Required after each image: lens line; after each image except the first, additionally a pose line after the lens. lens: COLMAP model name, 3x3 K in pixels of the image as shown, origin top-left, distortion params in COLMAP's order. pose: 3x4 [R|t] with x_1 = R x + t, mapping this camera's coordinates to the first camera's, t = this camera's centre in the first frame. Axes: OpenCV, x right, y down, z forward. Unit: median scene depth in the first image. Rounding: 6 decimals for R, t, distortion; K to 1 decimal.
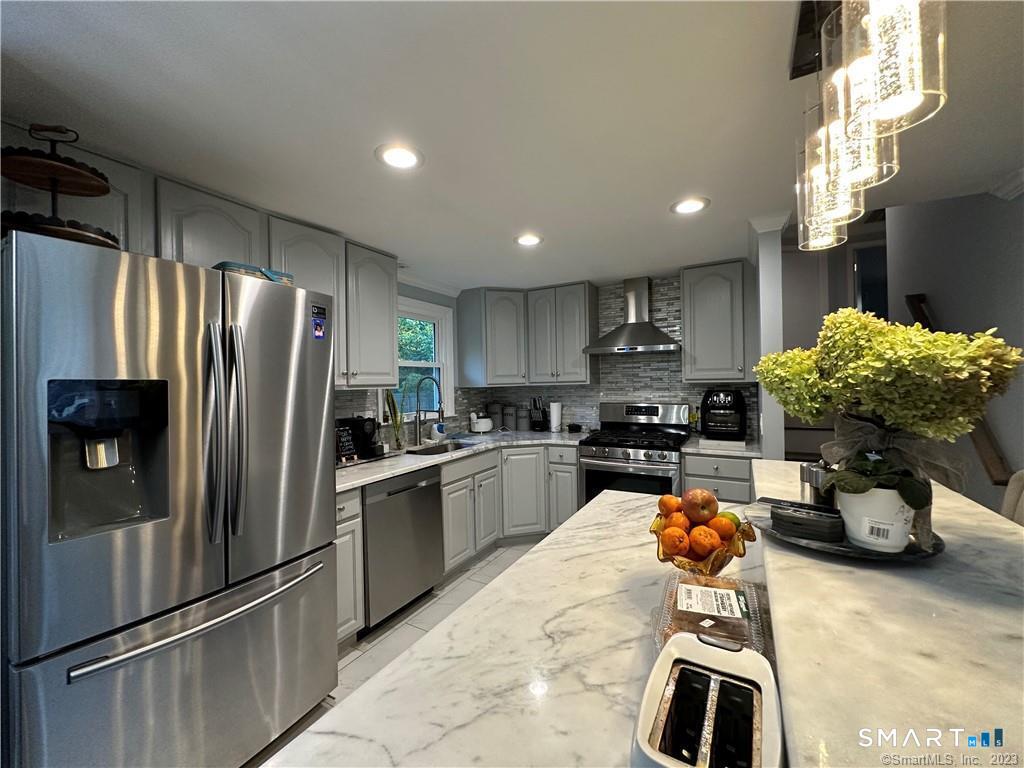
lens RADIAL K [[408.3, 0, 513.3], [0, 408.3, 381.7], [0, 0, 1]] dist [-0.004641, 0.000828]
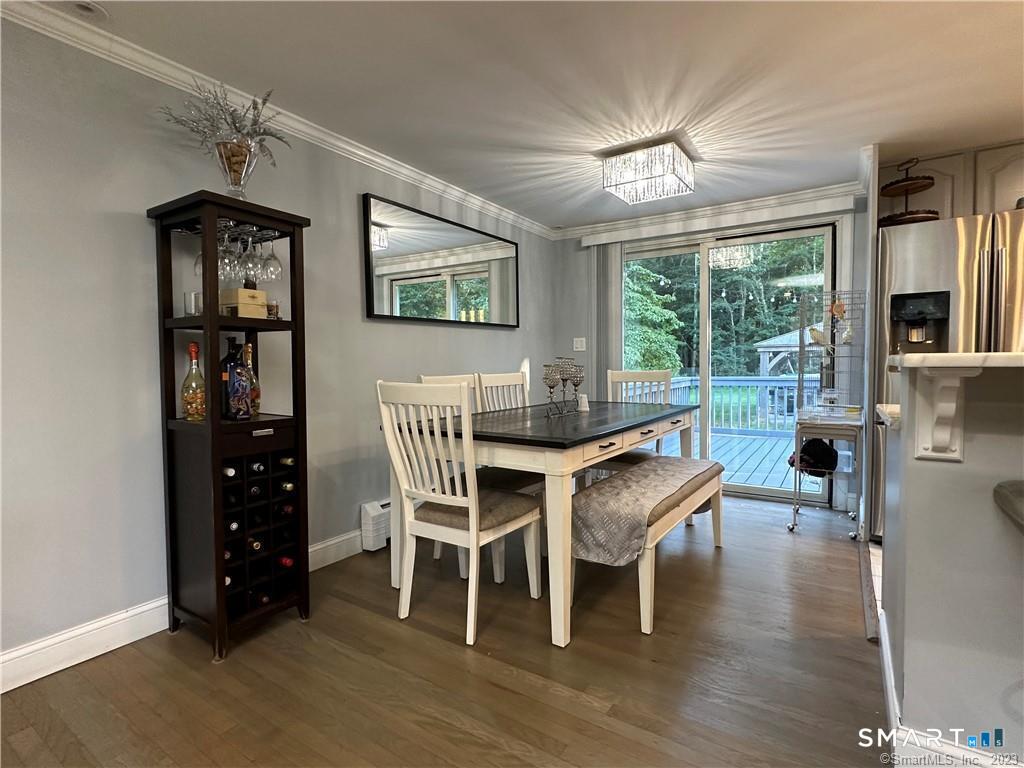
lens RADIAL K [[504.5, 0, 511.8], [0, 504.5, 384.1], [0, 0, 1]] dist [-0.002424, -0.000021]
pose [[-0.064654, 0.061221, -0.996028, 0.585080], [0.017950, 0.998026, 0.060179, 0.095074], [0.997746, -0.013988, -0.065625, -0.289755]]
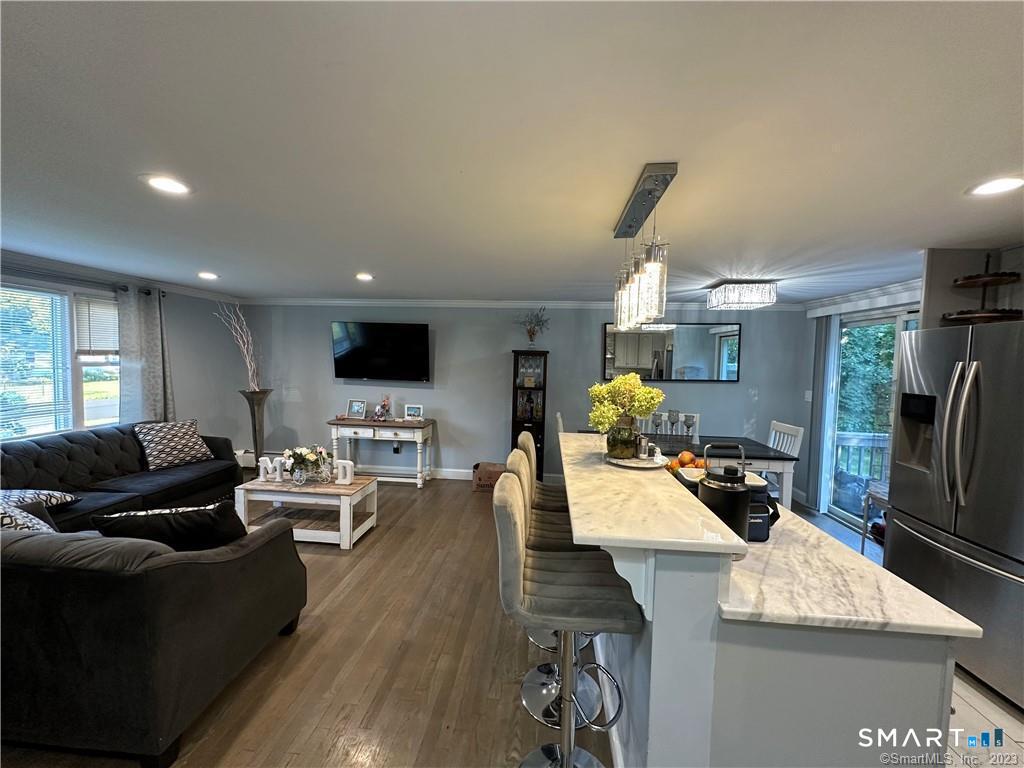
lens RADIAL K [[408.3, 0, 515.4], [0, 408.3, 383.5], [0, 0, 1]] dist [-0.004641, 0.000828]
pose [[-0.909038, 0.018412, -0.416307, 0.663977], [-0.005279, 0.998434, 0.055685, -0.062733], [0.416681, 0.052817, -0.907517, 0.786692]]
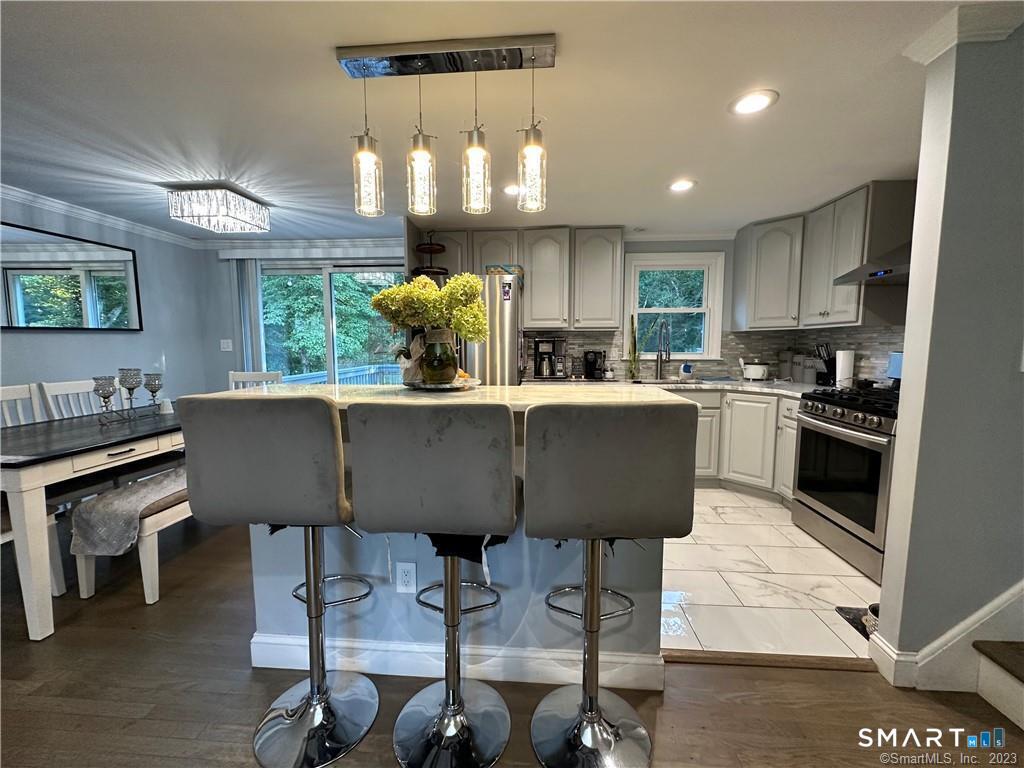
lens RADIAL K [[408.3, 0, 512.0], [0, 408.3, 383.1], [0, 0, 1]] dist [-0.004641, 0.000828]
pose [[0.428579, 0.105590, -0.897313, 0.741320], [-0.001517, 0.993230, 0.116153, 0.031854], [0.903503, -0.048420, 0.425838, 0.121560]]
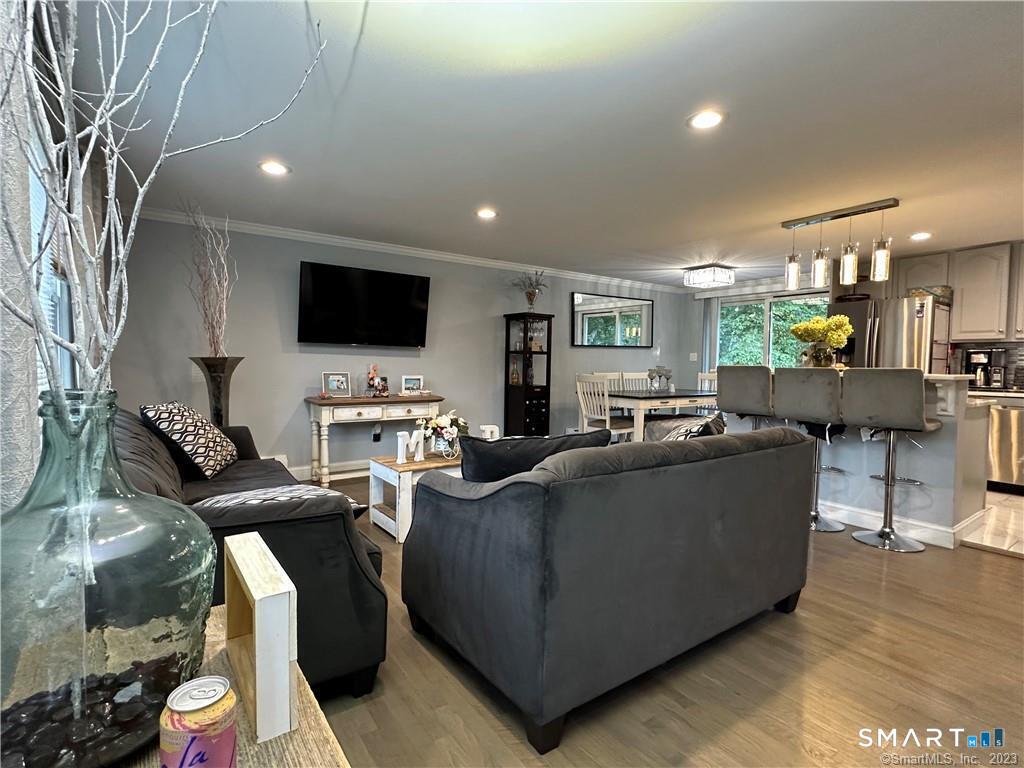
lens RADIAL K [[504.5, 0, 514.1], [0, 504.5, 387.3], [0, 0, 1]] dist [-0.002424, -0.000021]
pose [[-0.418155, 0.058563, -0.906486, 1.776916], [0.001593, 0.997965, 0.063738, 0.057418], [0.908374, 0.025208, -0.417398, 0.078110]]
